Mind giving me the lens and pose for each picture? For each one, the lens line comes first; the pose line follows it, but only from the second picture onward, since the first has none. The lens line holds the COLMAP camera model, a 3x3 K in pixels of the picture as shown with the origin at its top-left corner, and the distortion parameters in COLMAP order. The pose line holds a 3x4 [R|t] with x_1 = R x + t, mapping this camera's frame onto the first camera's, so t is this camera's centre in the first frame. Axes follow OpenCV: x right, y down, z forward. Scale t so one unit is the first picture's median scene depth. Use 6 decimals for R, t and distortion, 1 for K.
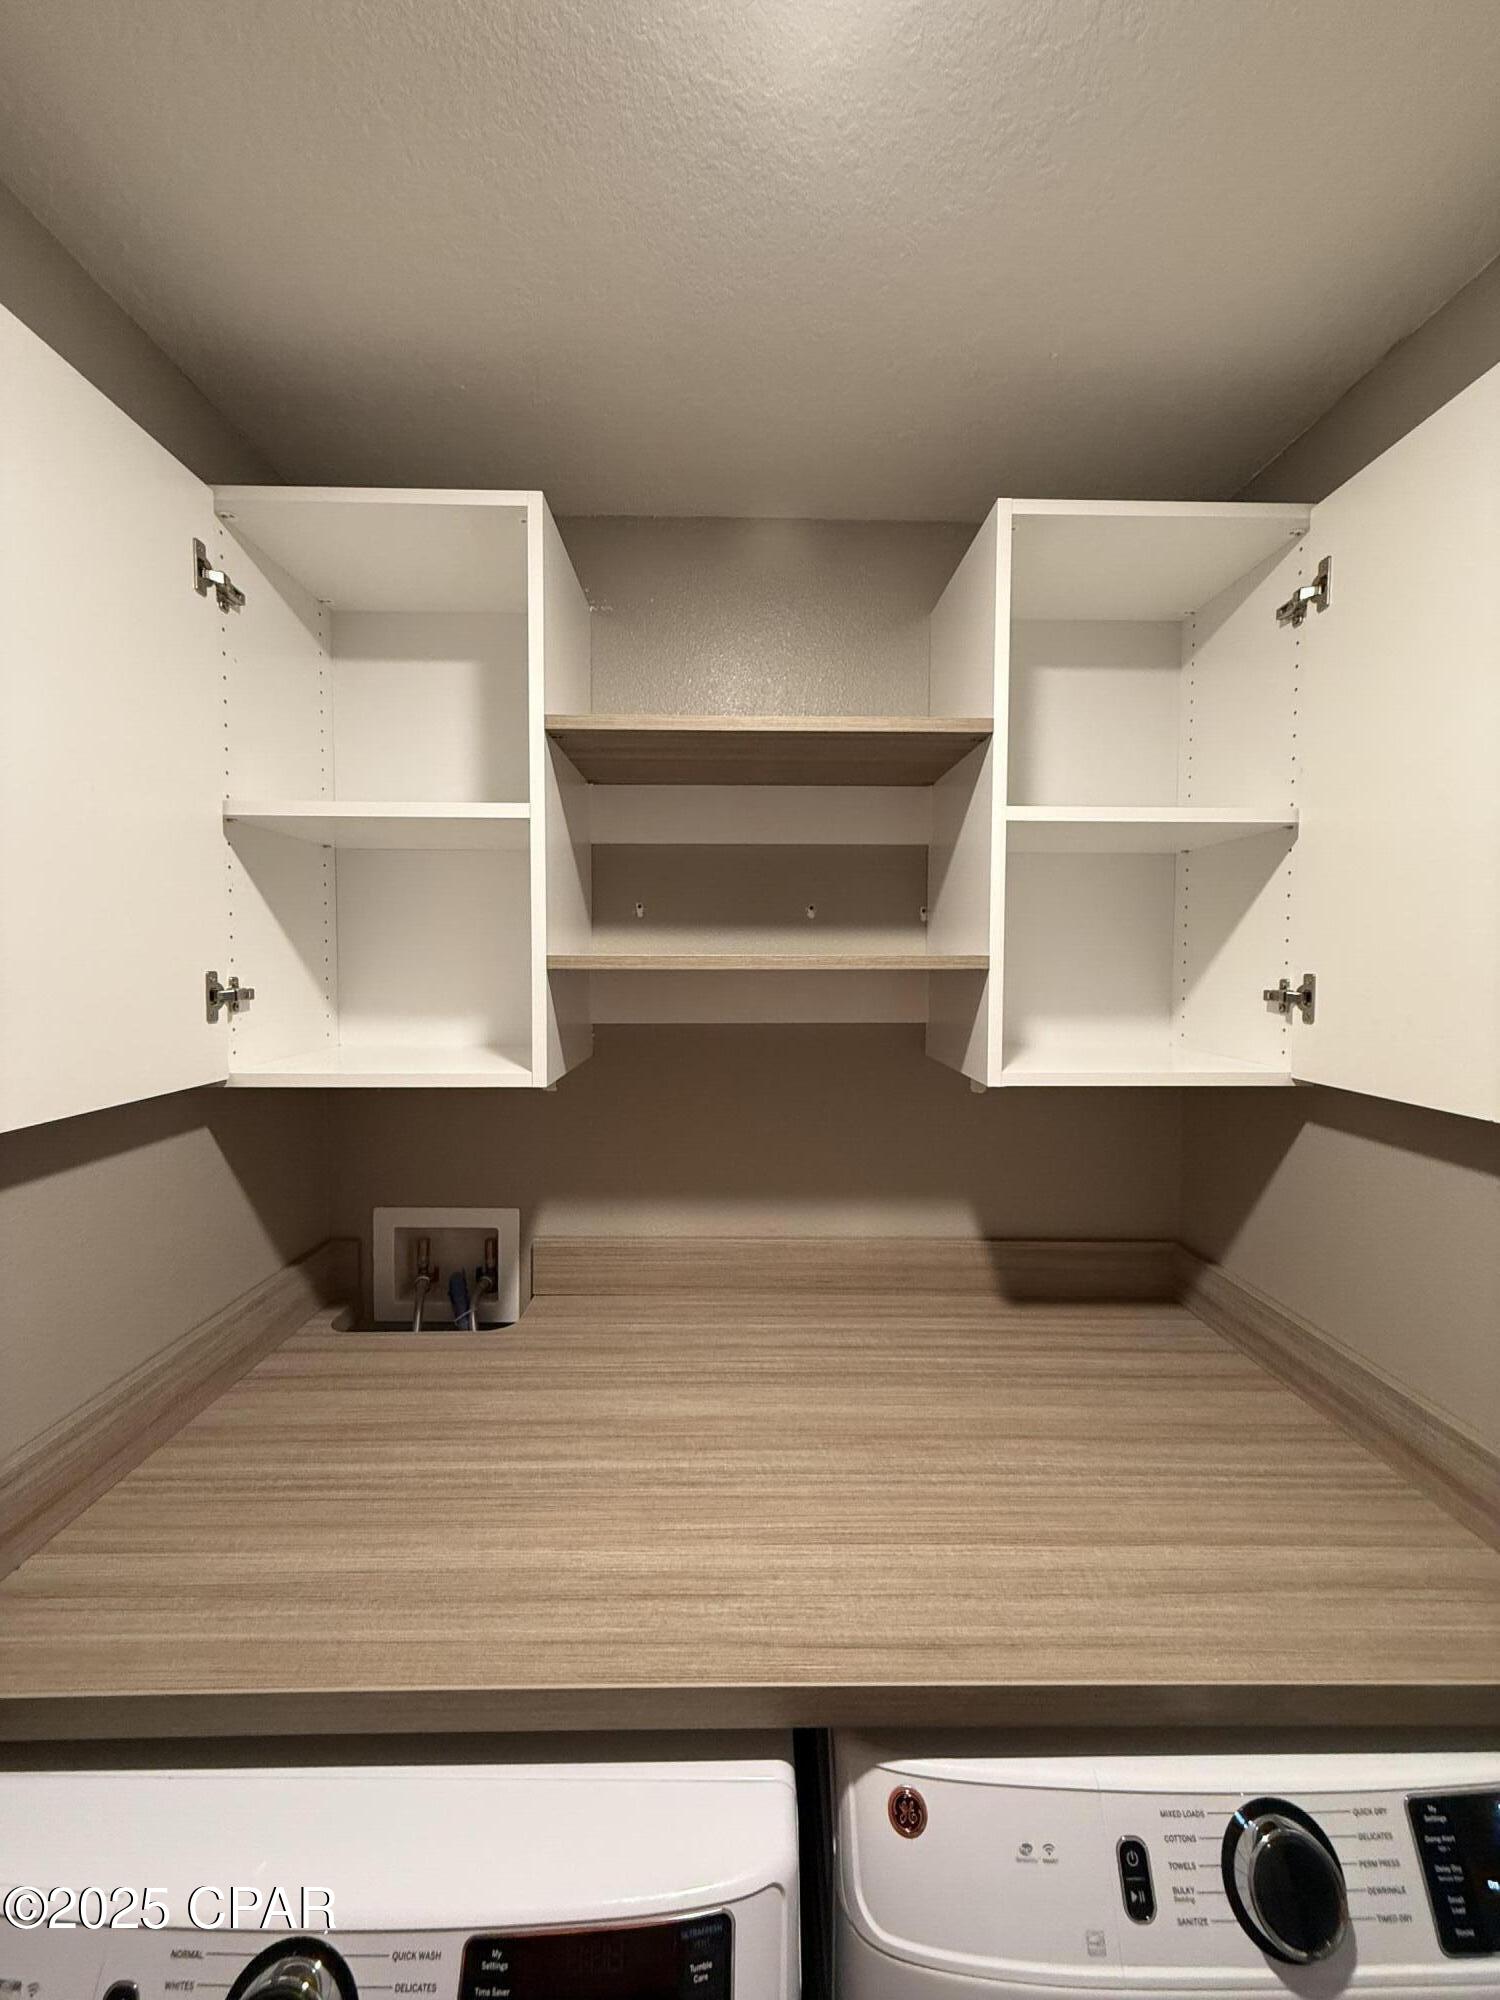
lens RADIAL K [[804.6, 0, 749.1], [0, 804.6, 992.2], [0, 0, 1]] dist [-0.000121, -0.000440]
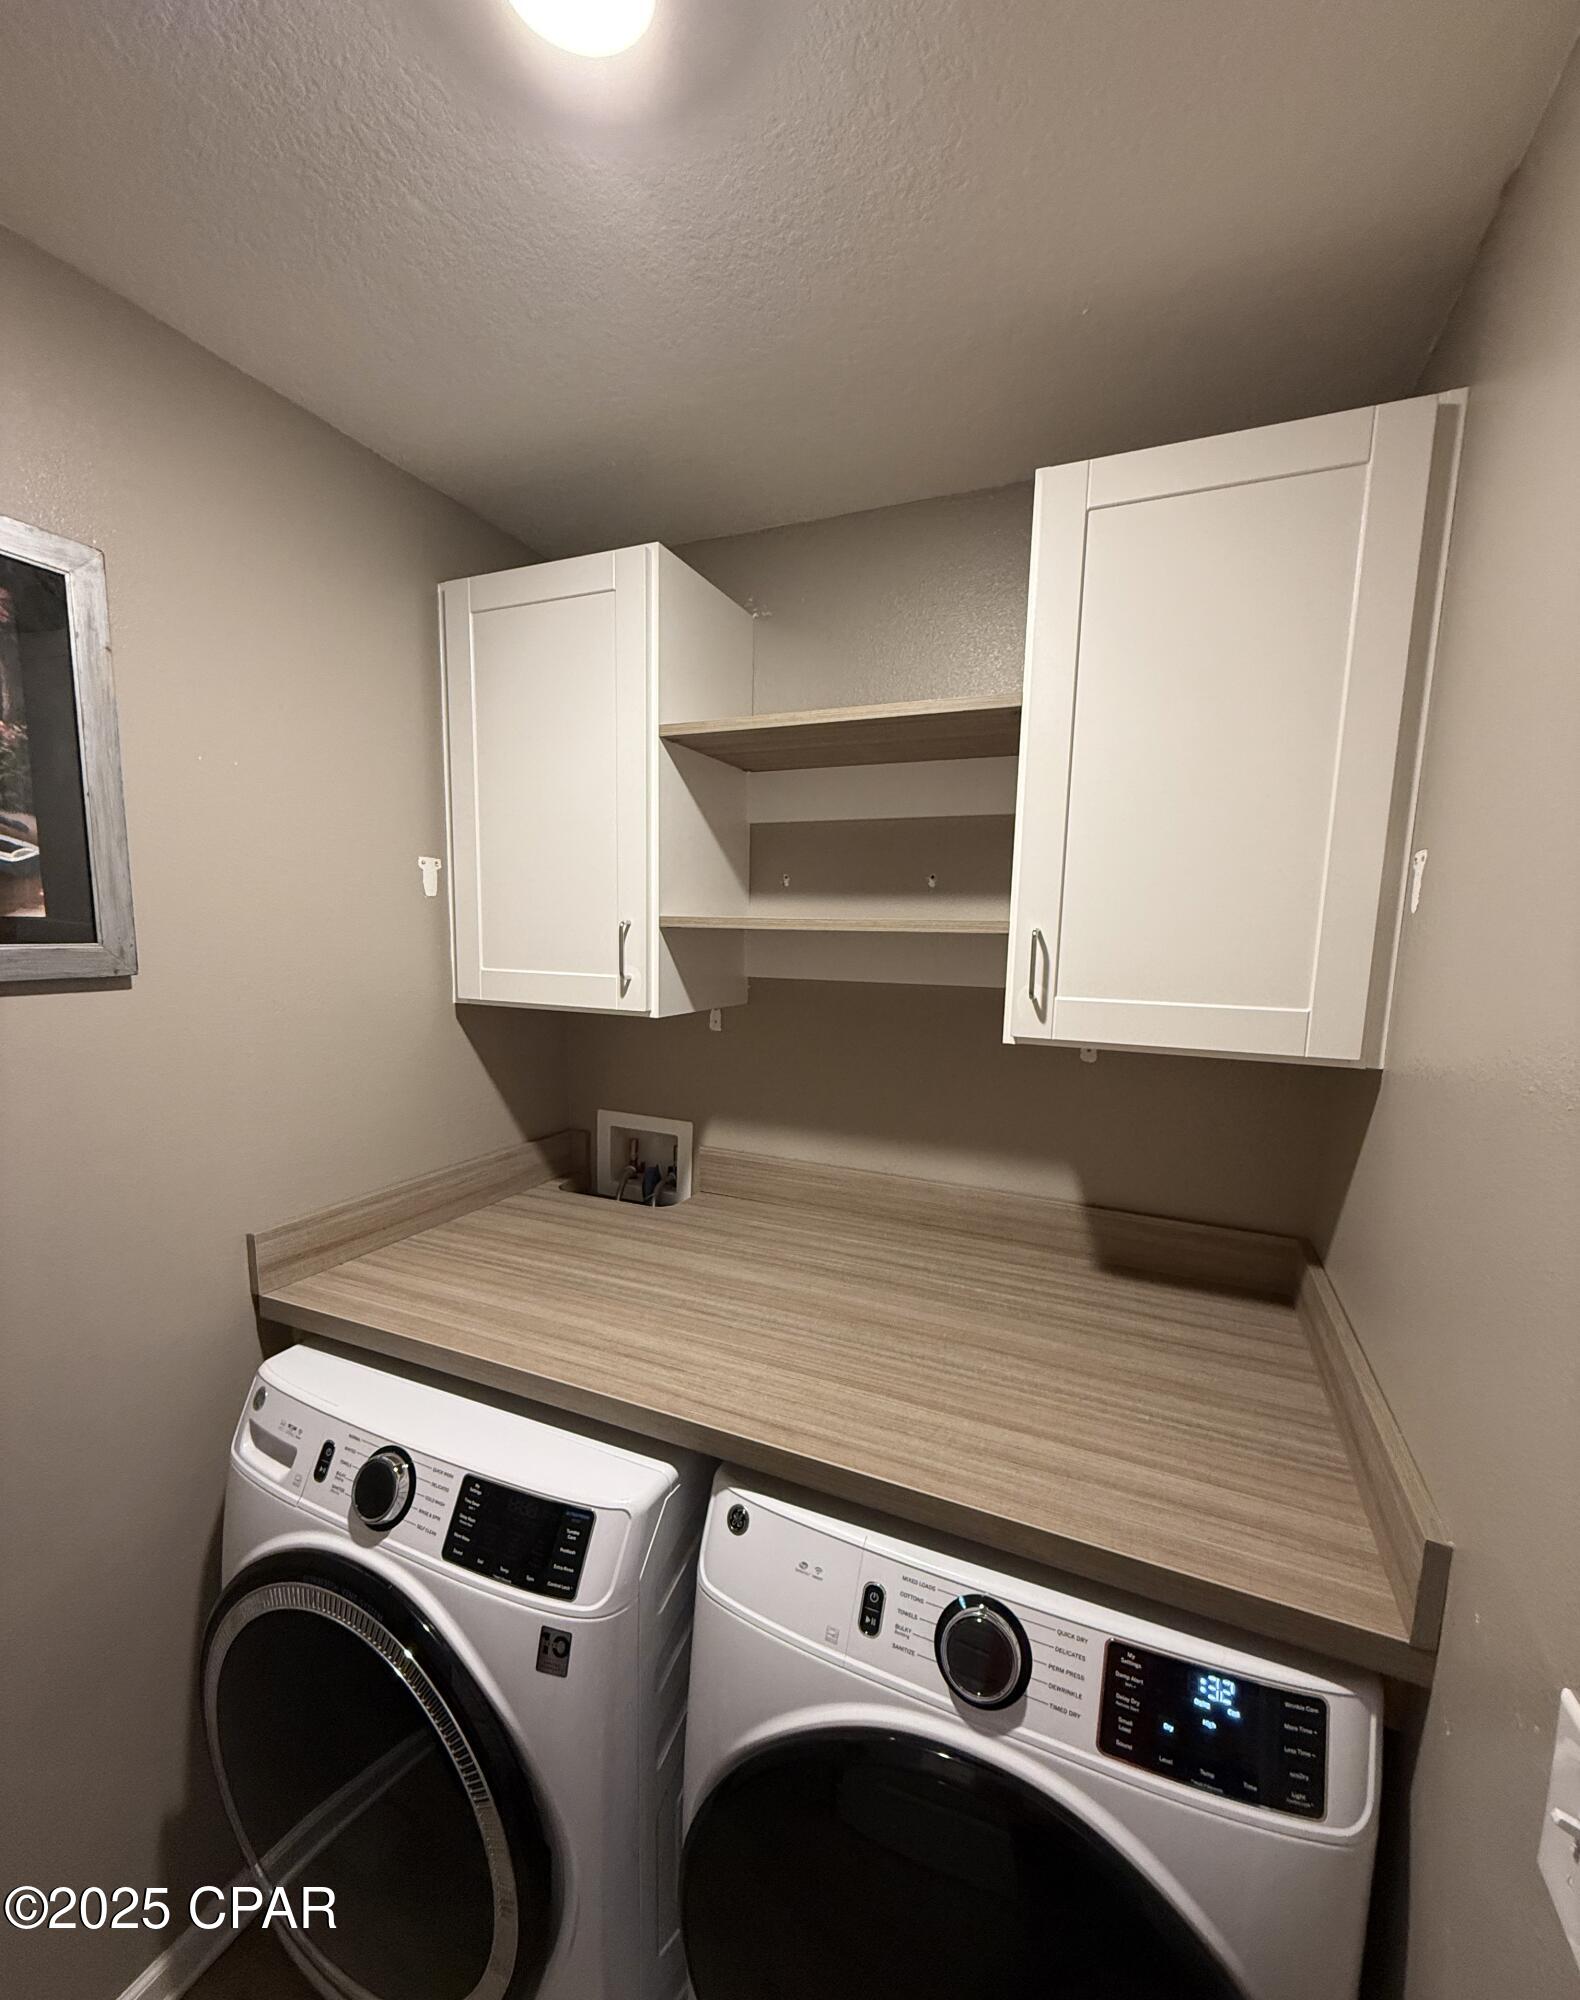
lens RADIAL K [[845.5, 0, 782.4], [0, 845.5, 1051.1], [0, 0, 1]] dist [-0.002327, -0.000069]
pose [[0.902674, 0.078202, -0.423160, 0.511208], [-0.037434, 0.993891, 0.103824, 0.021318], [0.428694, -0.077879, 0.900087, -0.152845]]
